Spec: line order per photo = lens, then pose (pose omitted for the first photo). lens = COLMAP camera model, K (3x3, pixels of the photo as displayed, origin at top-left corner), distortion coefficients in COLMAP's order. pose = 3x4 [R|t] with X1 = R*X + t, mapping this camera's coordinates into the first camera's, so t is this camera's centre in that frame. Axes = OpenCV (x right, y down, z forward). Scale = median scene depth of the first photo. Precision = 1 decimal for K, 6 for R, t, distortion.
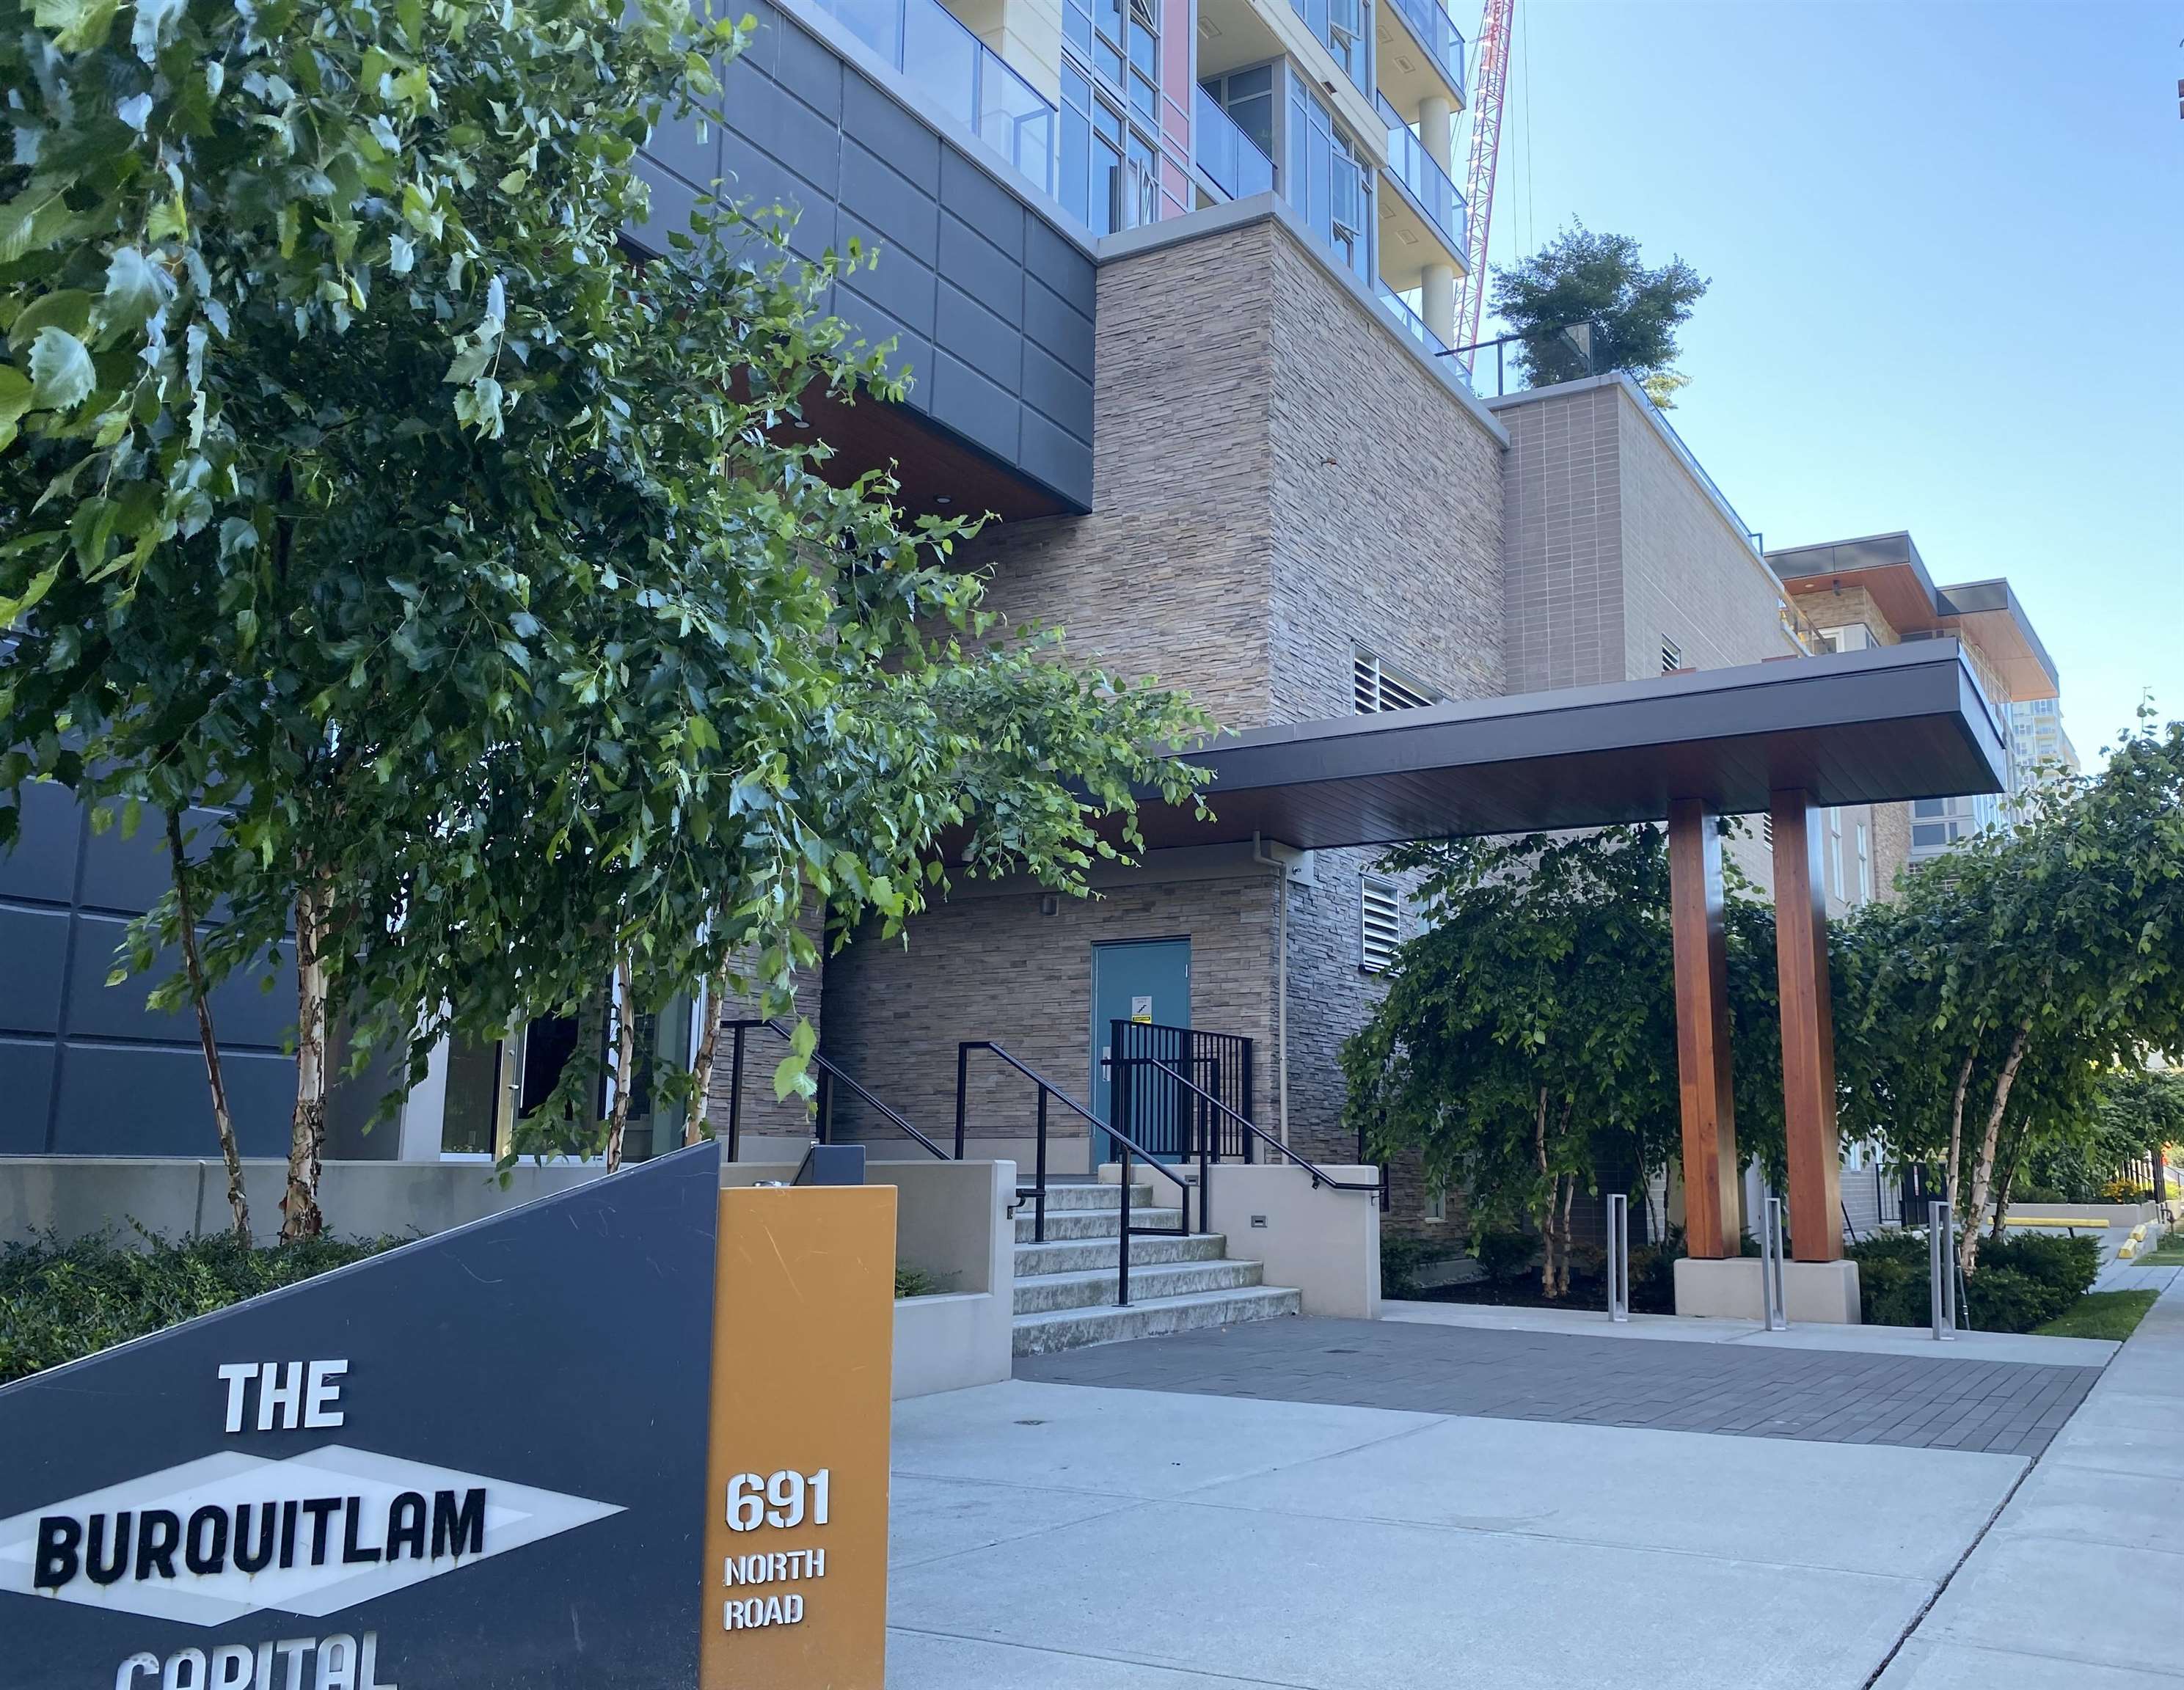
lens RADIAL K [[1808.3, 0, 1267.6], [0, 1808.3, 902.3], [0, 0, 1]] dist [0.069362, -0.042835]
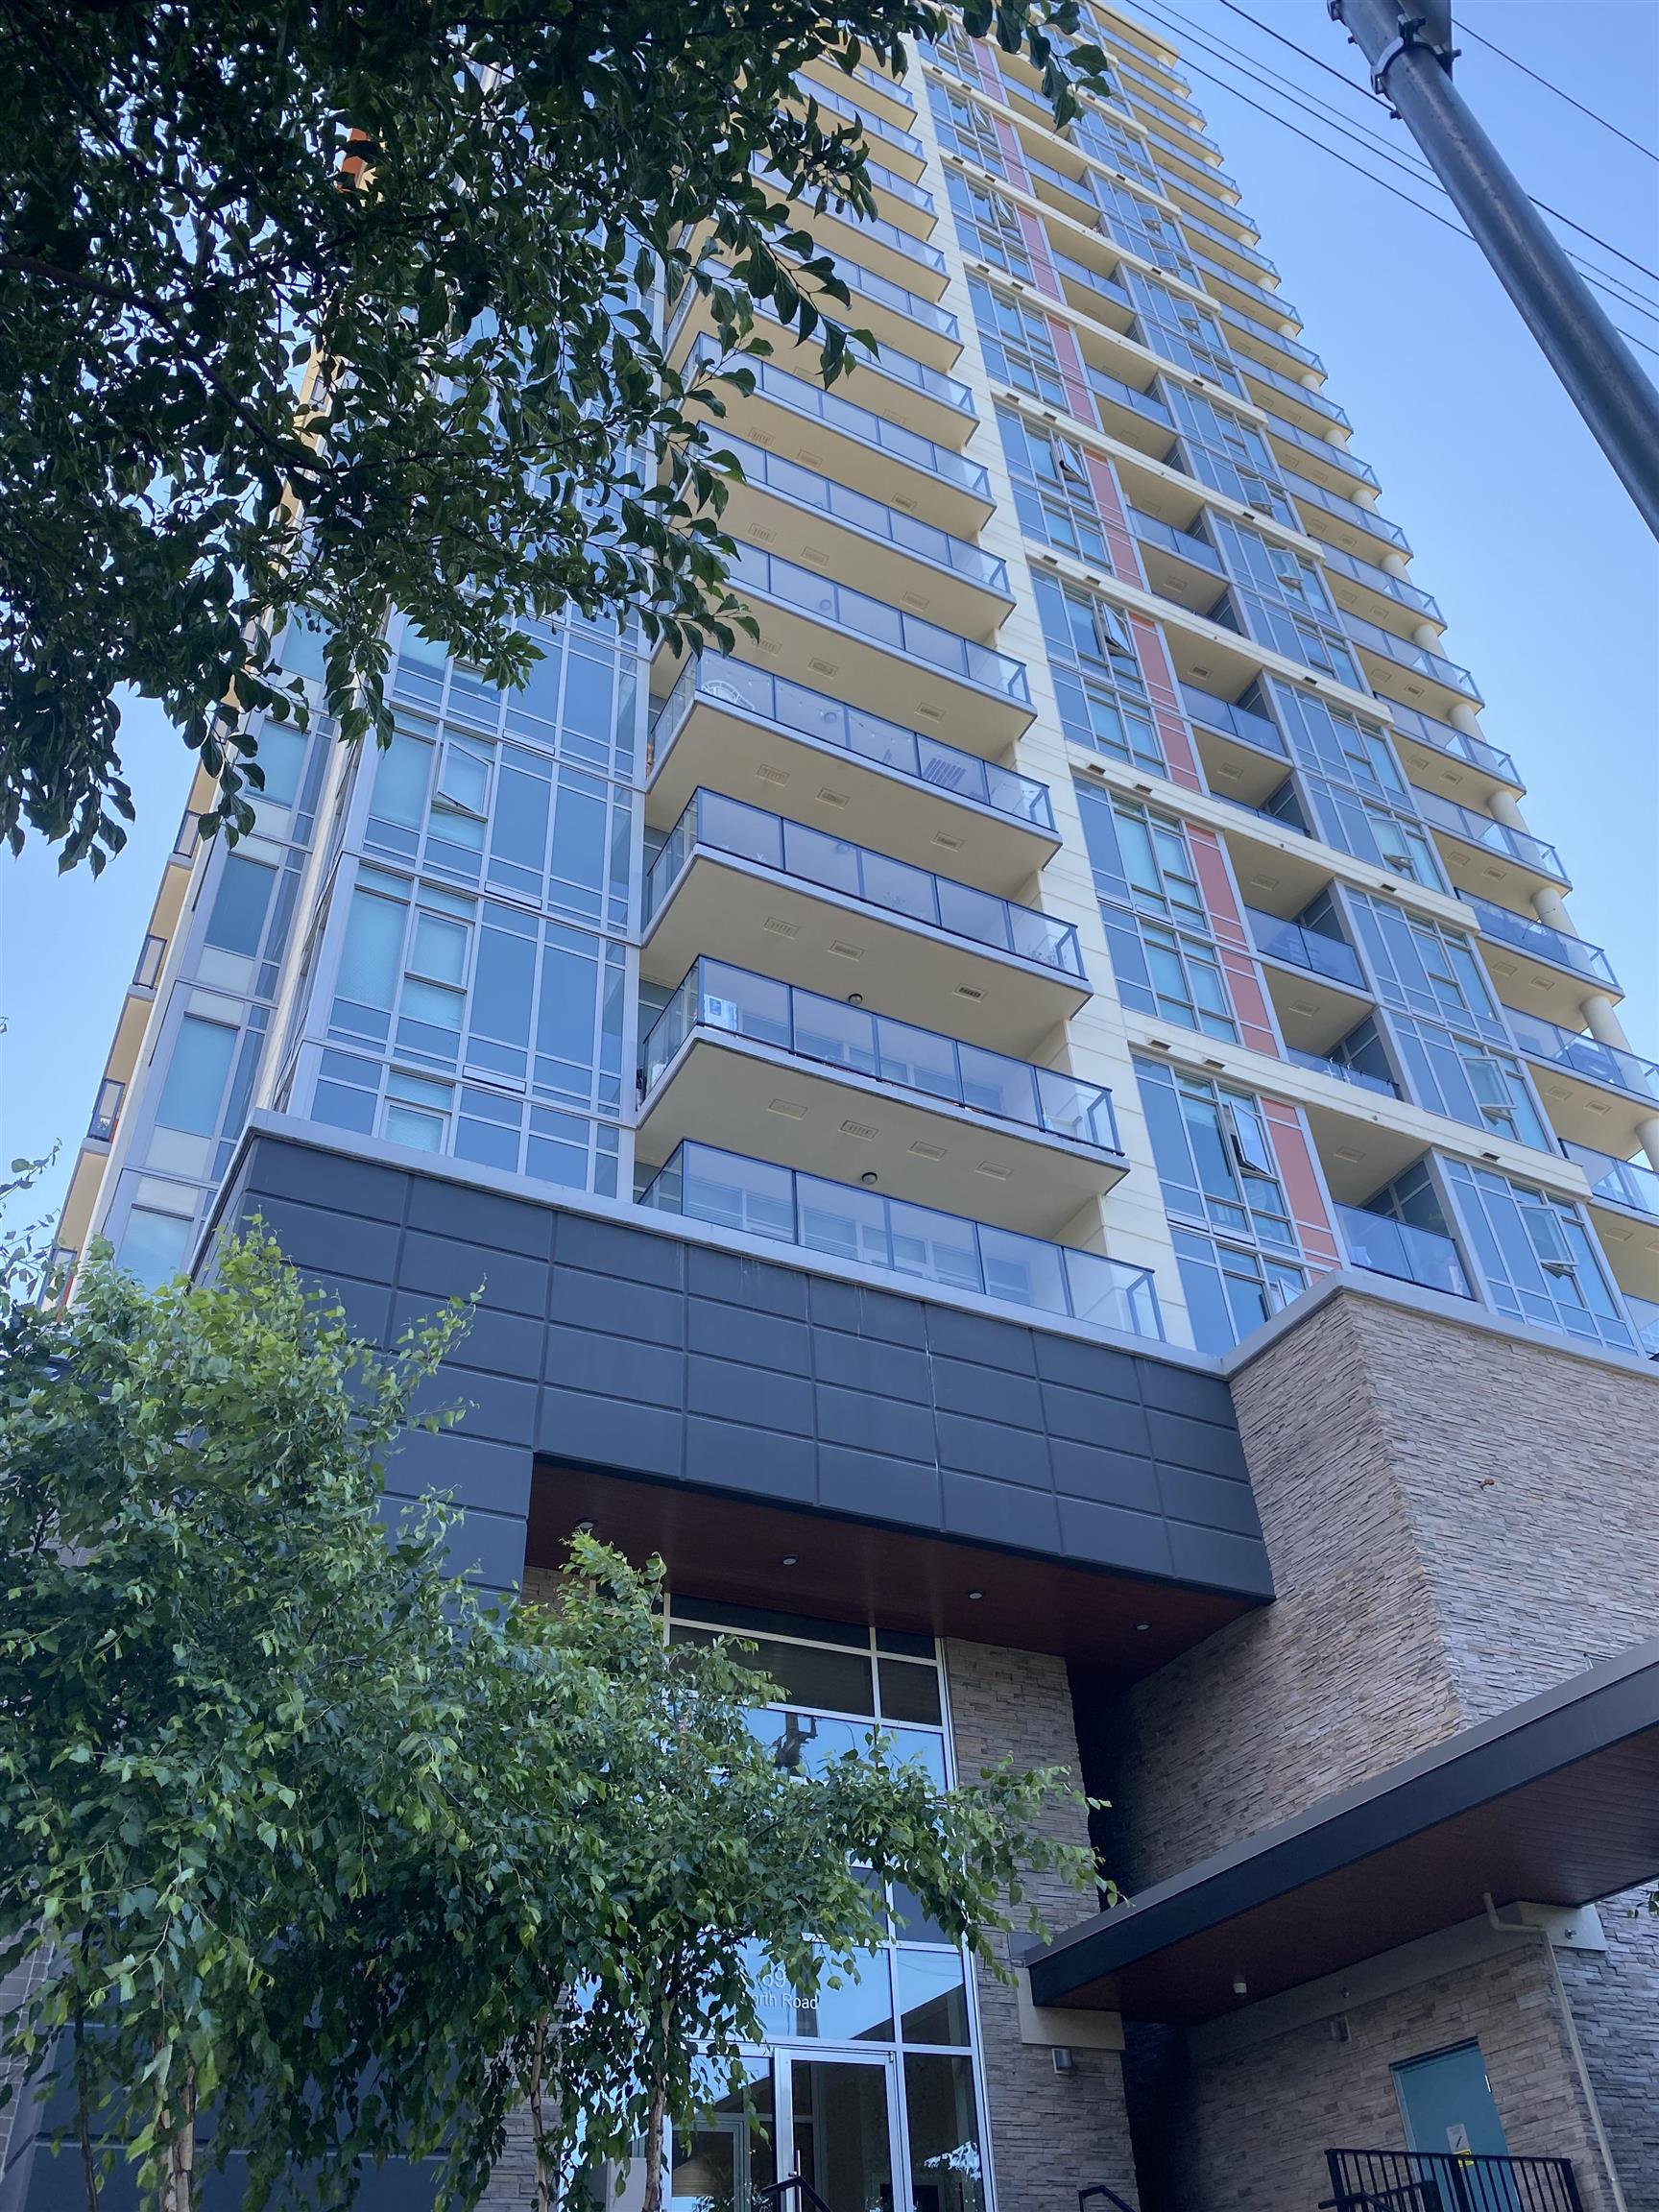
lens RADIAL K [[1703.5, 0, 830.6], [0, 1703.5, 1127.9], [0, 0, 1]] dist [0.035450, -0.046813]
pose [[0.833059, -0.387468, -0.394818, 0.191131], [0.137458, 0.836325, -0.530723, 0.046418], [0.535834, 0.387852, 0.749968, 0.026595]]
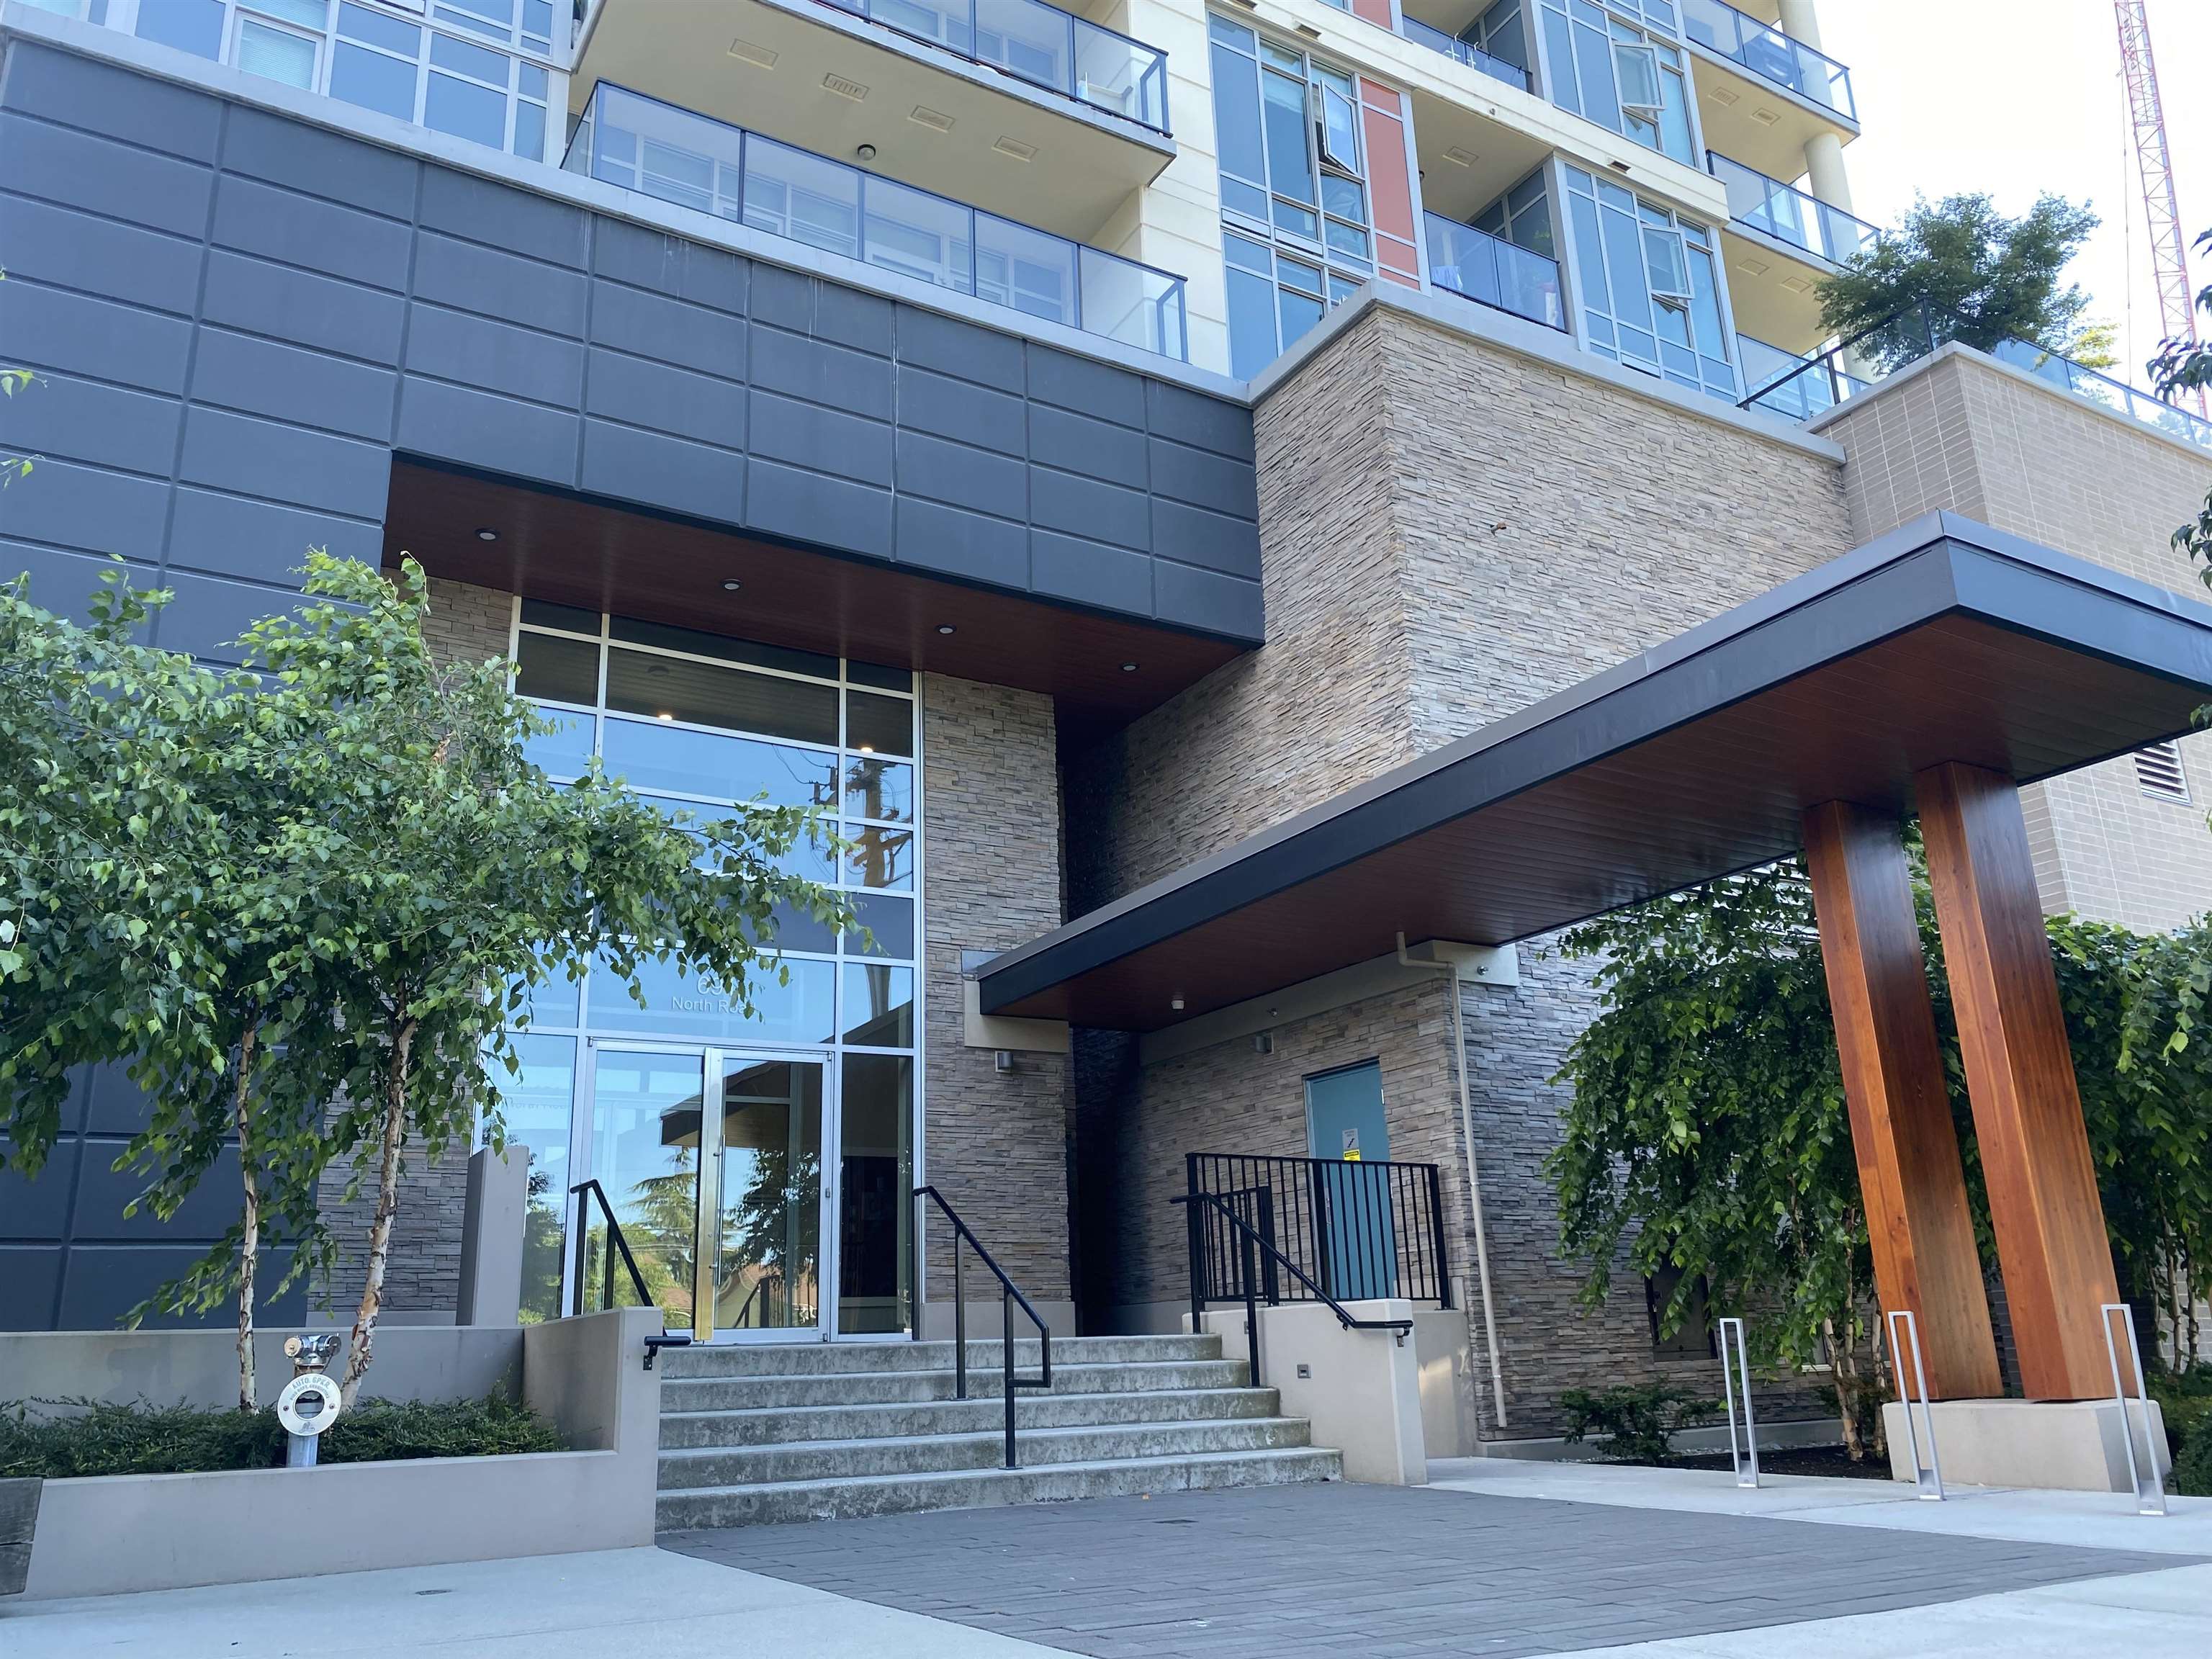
lens RADIAL K [[1703.5, 0, 1013.2], [0, 1703.5, 872.2], [0, 0, 1]] dist [0.035450, -0.046813]
pose [[0.851631, -0.175303, -0.493956, 0.235458], [0.112534, 0.981588, -0.154343, 0.037797], [0.511918, 0.075857, 0.855678, 0.151068]]
